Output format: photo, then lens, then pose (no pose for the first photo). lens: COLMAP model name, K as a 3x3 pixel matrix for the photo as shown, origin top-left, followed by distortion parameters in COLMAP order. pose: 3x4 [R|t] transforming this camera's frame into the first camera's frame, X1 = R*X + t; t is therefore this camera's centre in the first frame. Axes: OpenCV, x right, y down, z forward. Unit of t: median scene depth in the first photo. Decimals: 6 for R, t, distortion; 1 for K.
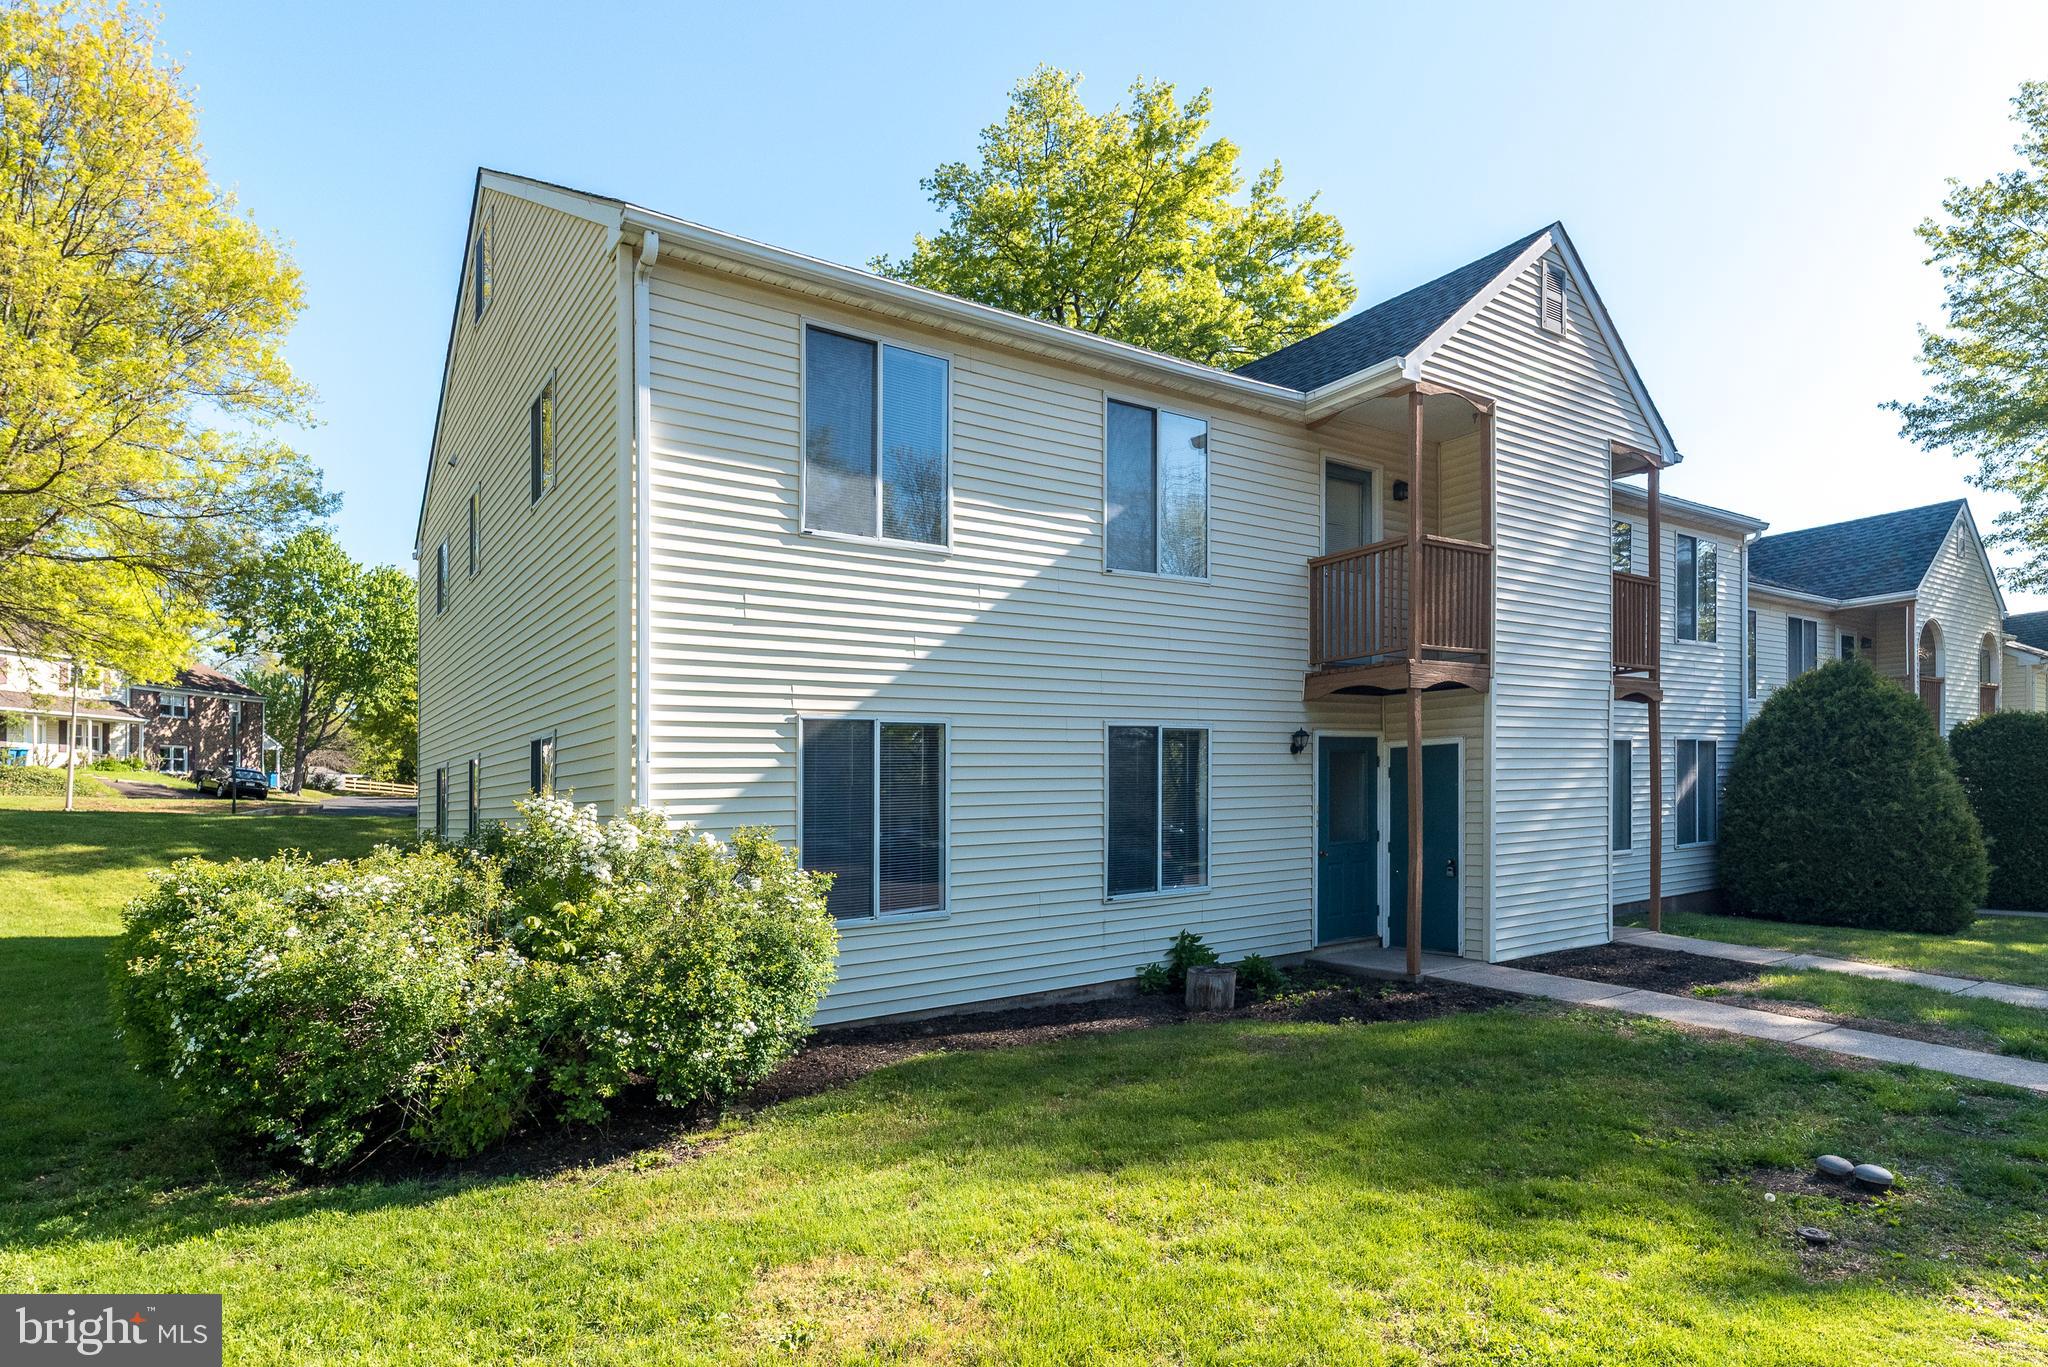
lens RADIAL K [[945.4, 0, 1022.2], [0, 945.4, 664.1], [0, 0, 1]] dist [0.004352, 0.000337]
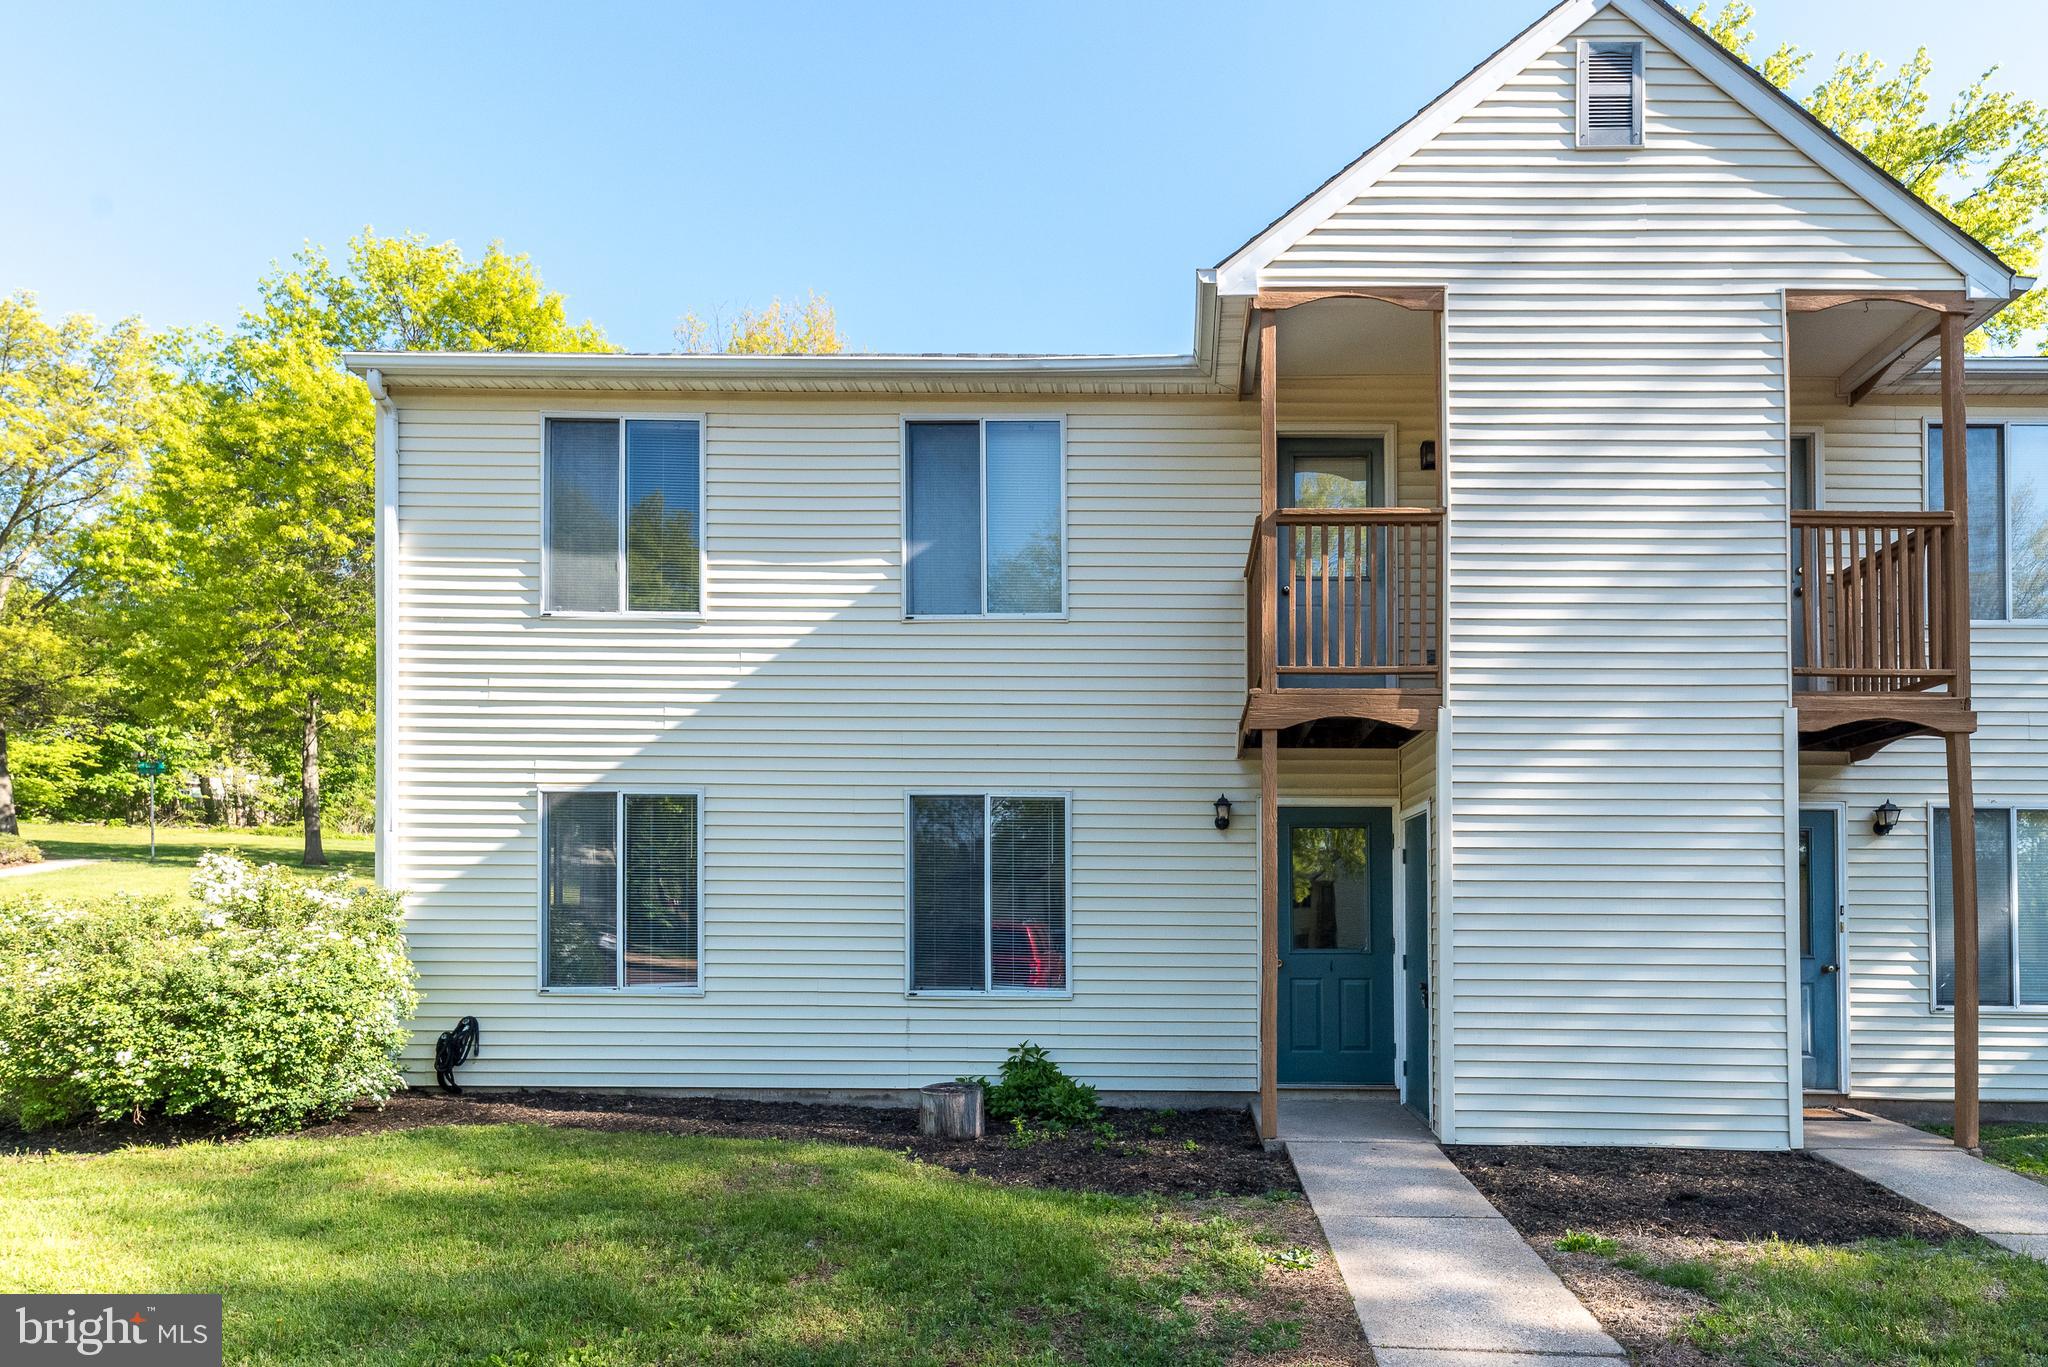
lens RADIAL K [[937.3, 0, 1196.9], [0, 937.3, 758.7], [0, 0, 1]] dist [0.003723, 0.000289]
pose [[0.851664, -0.048936, -0.521799, 0.678942], [0.043687, 0.998795, -0.022365, 0.055424], [0.522265, -0.003748, 0.852775, 0.356889]]
